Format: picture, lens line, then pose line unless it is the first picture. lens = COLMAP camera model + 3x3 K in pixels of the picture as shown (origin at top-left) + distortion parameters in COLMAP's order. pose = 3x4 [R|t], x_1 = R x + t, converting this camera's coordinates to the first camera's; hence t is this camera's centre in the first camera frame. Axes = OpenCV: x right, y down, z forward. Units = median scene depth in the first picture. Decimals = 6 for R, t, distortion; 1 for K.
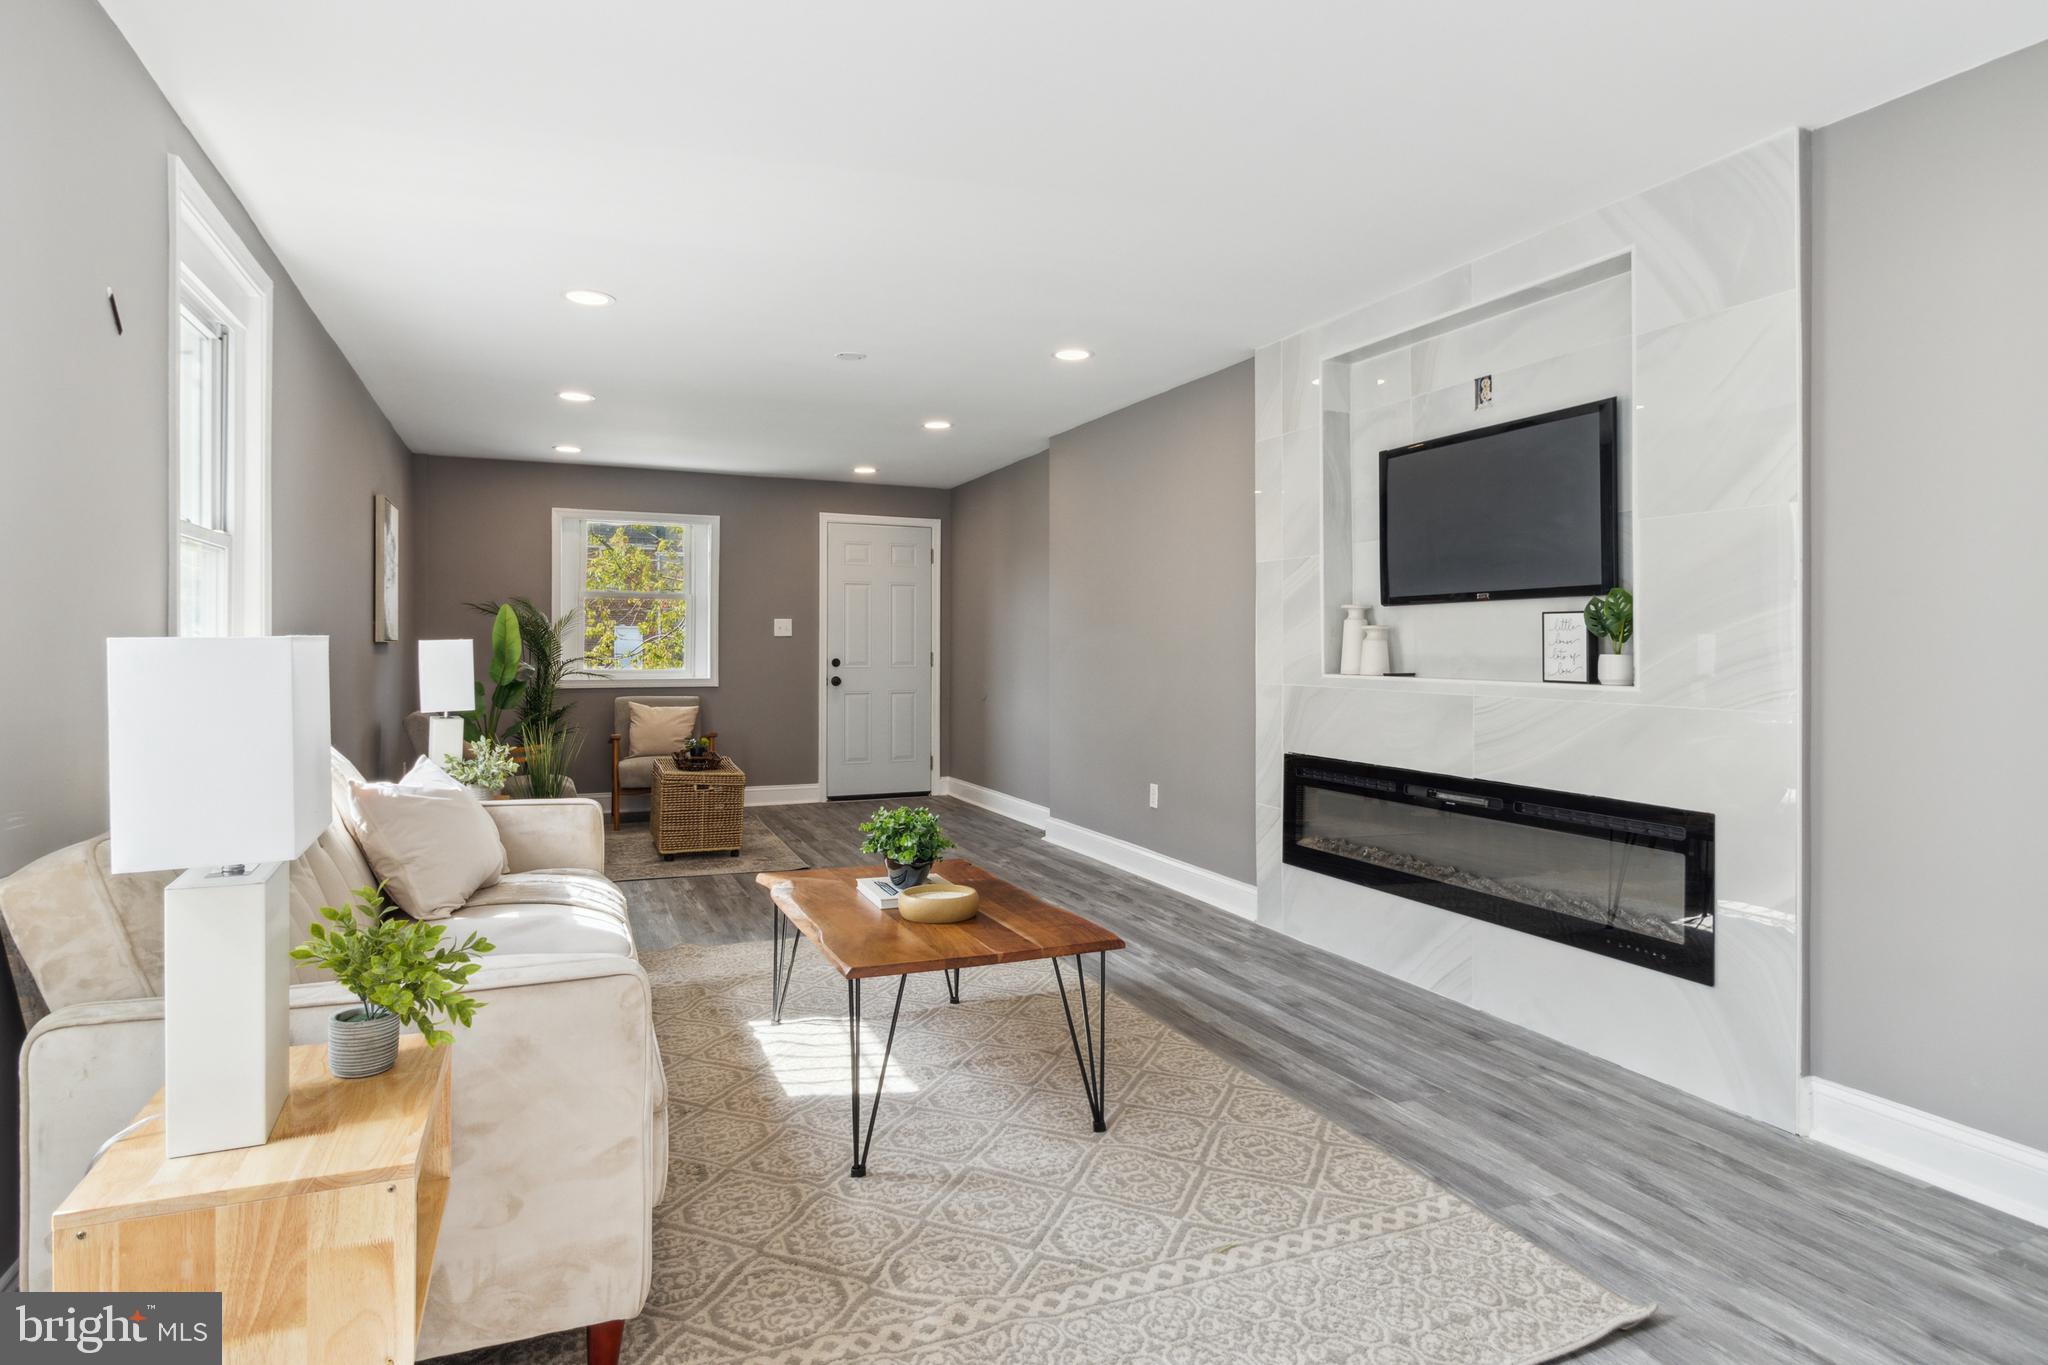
lens RADIAL K [[1122.8, 0, 1021.2], [0, 1122.8, 653.6], [0, 0, 1]] dist [-0.001886, -0.001505]
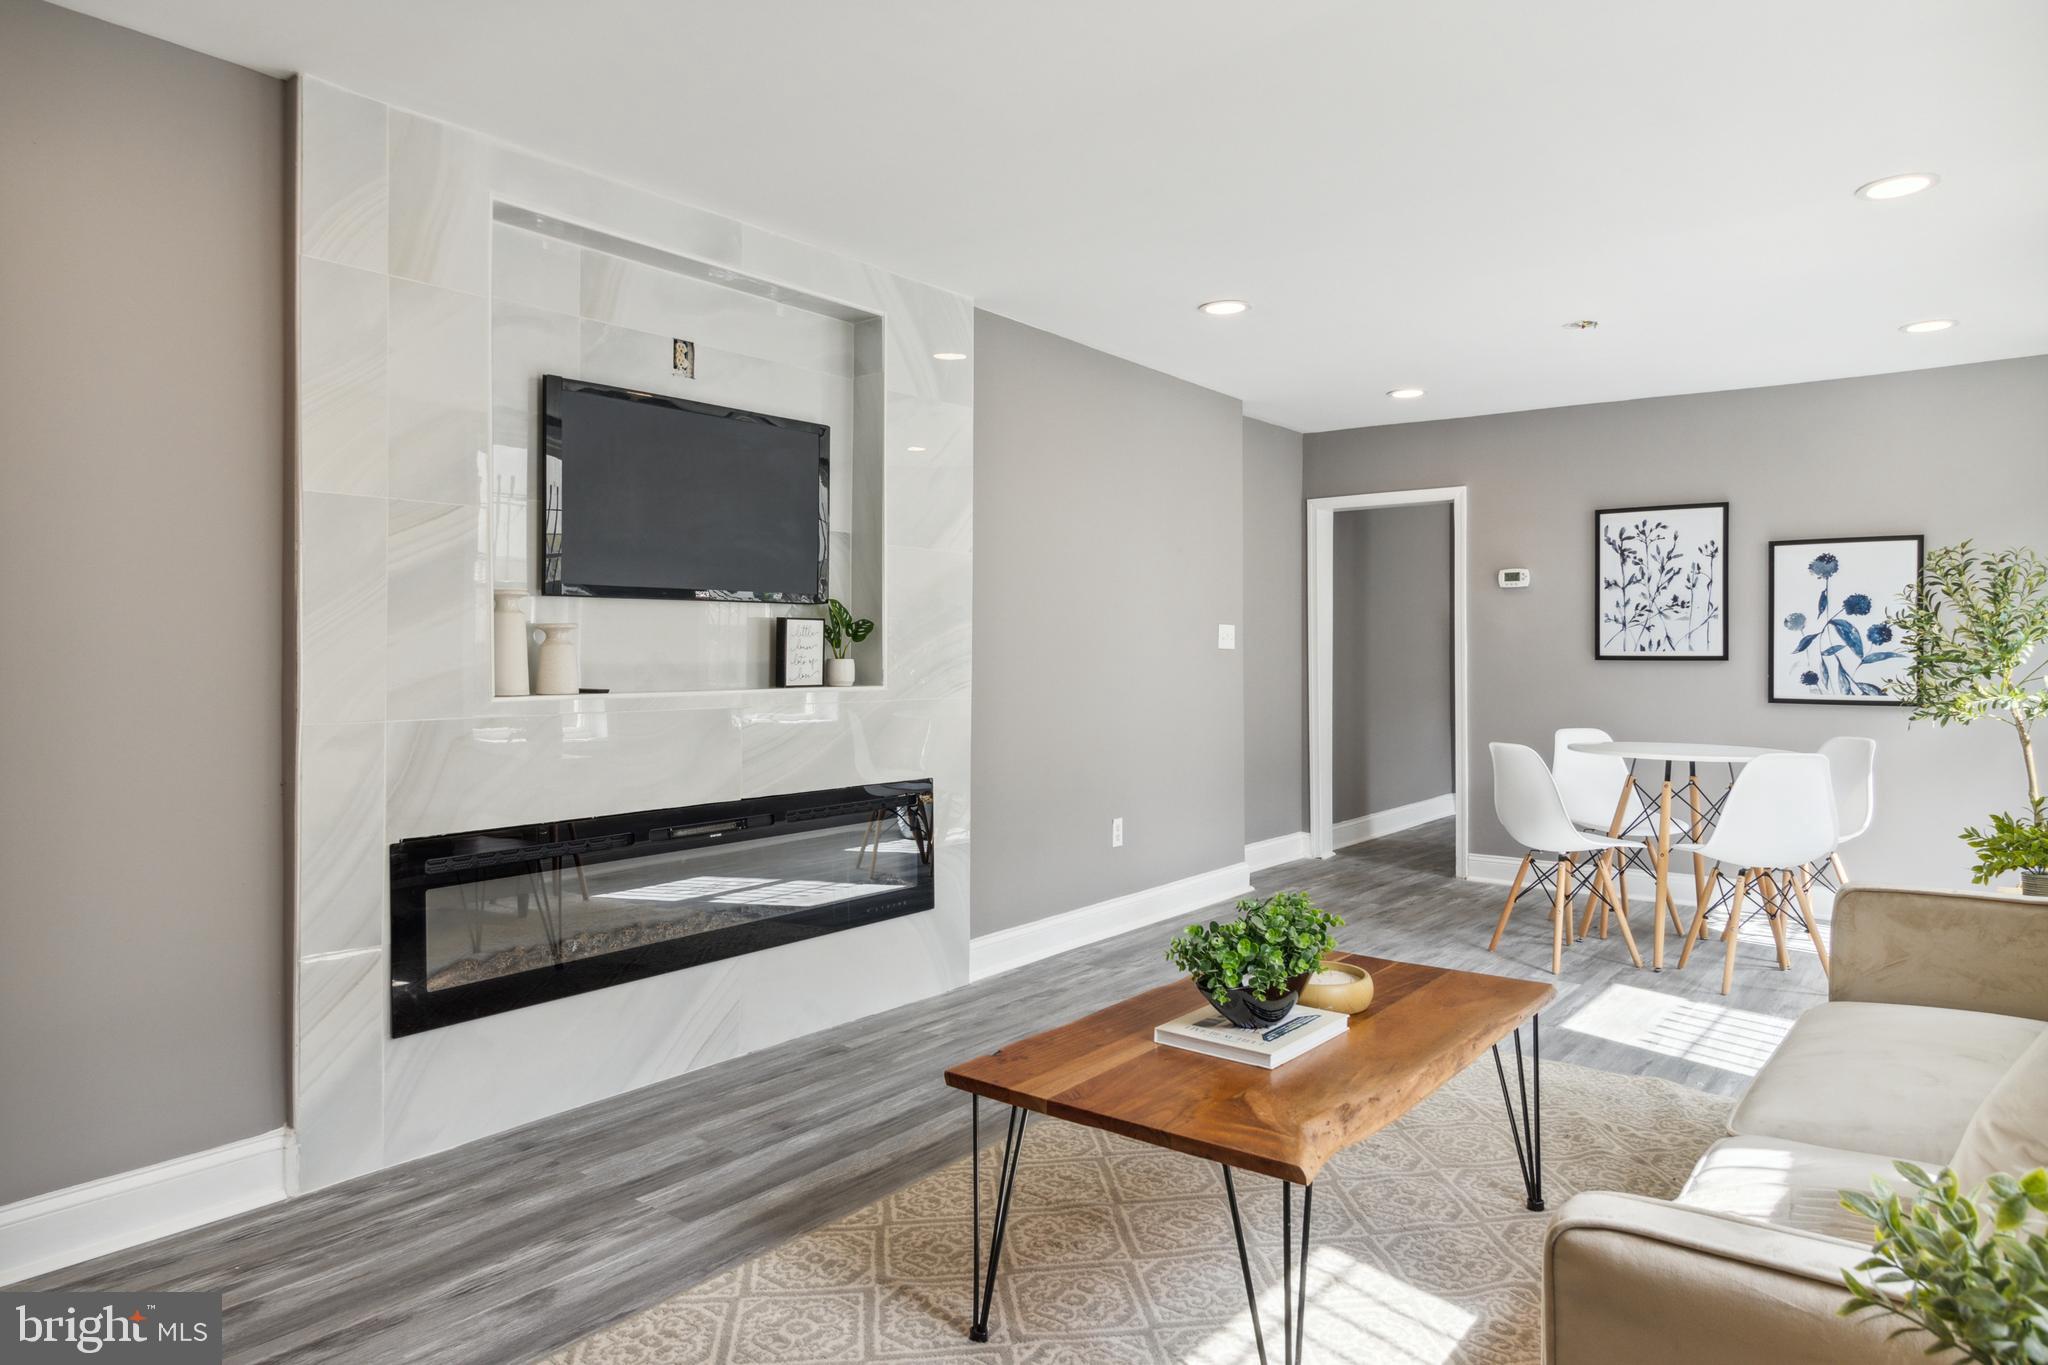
lens RADIAL K [[1285.1, 0, 1037.8], [0, 1285.1, 642.9], [0, 0, 1]] dist [0.000995, -0.000012]
pose [[-0.489917, 0.001416, 0.871768, -0.590469], [0.003706, 0.999993, 0.000458, -0.012843], [-0.871761, 0.003456, -0.489919, 1.258545]]
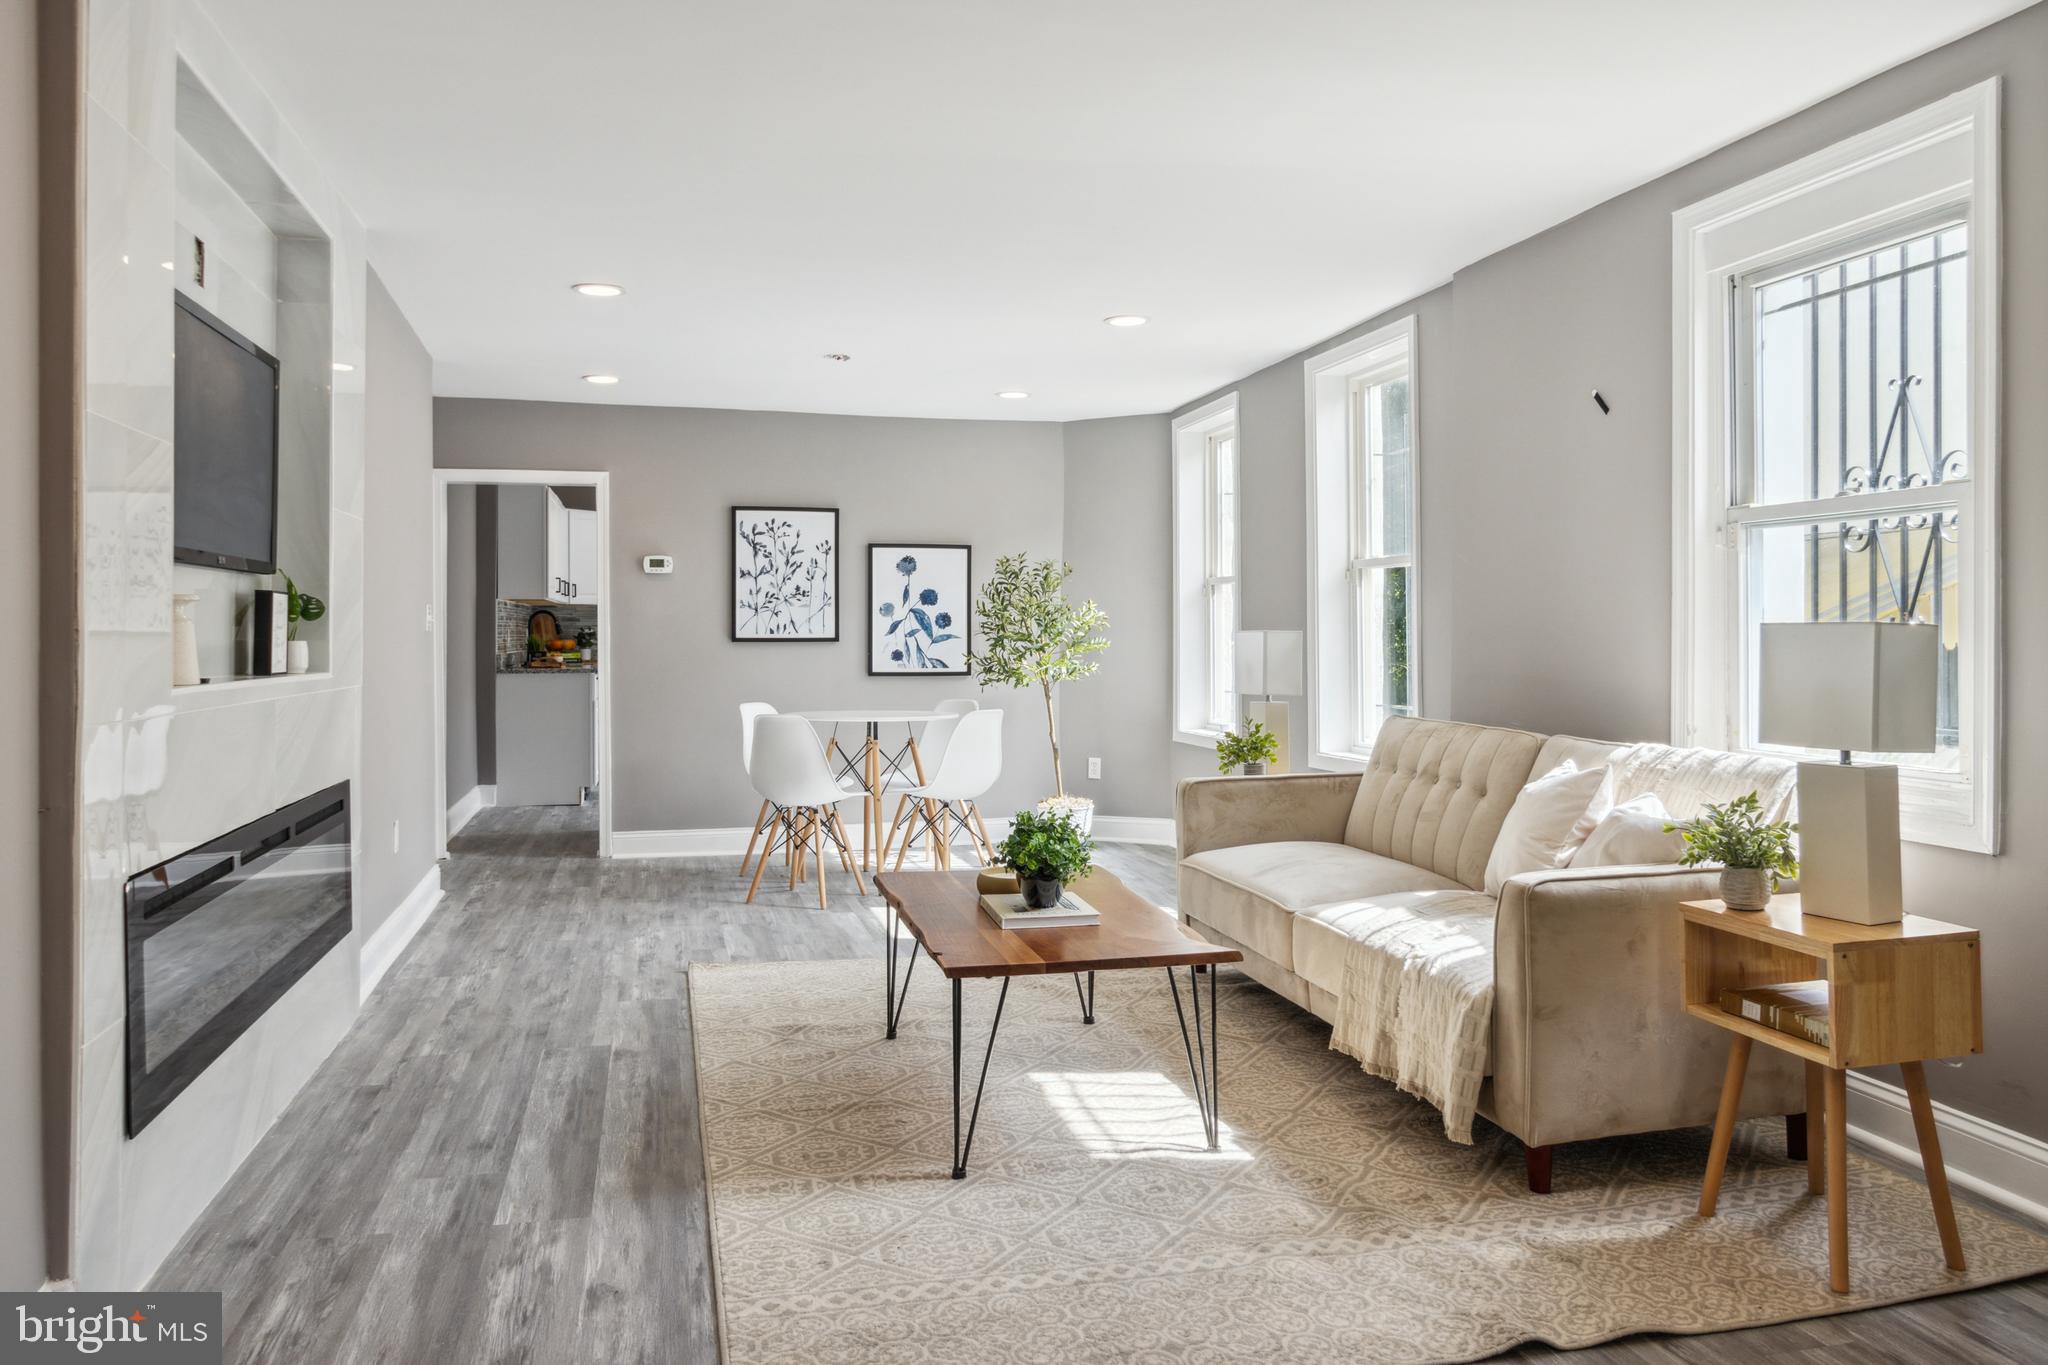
lens RADIAL K [[1459.7, 0, 1036.1], [0, 1459.7, 632.2], [0, 0, 1]] dist [-0.002521, 0.004402]
pose [[-0.988324, -0.001174, 0.152361, -0.232350], [-0.000427, 0.999988, 0.004931, -0.011877], [-0.152365, 0.004809, -0.988313, 1.821176]]
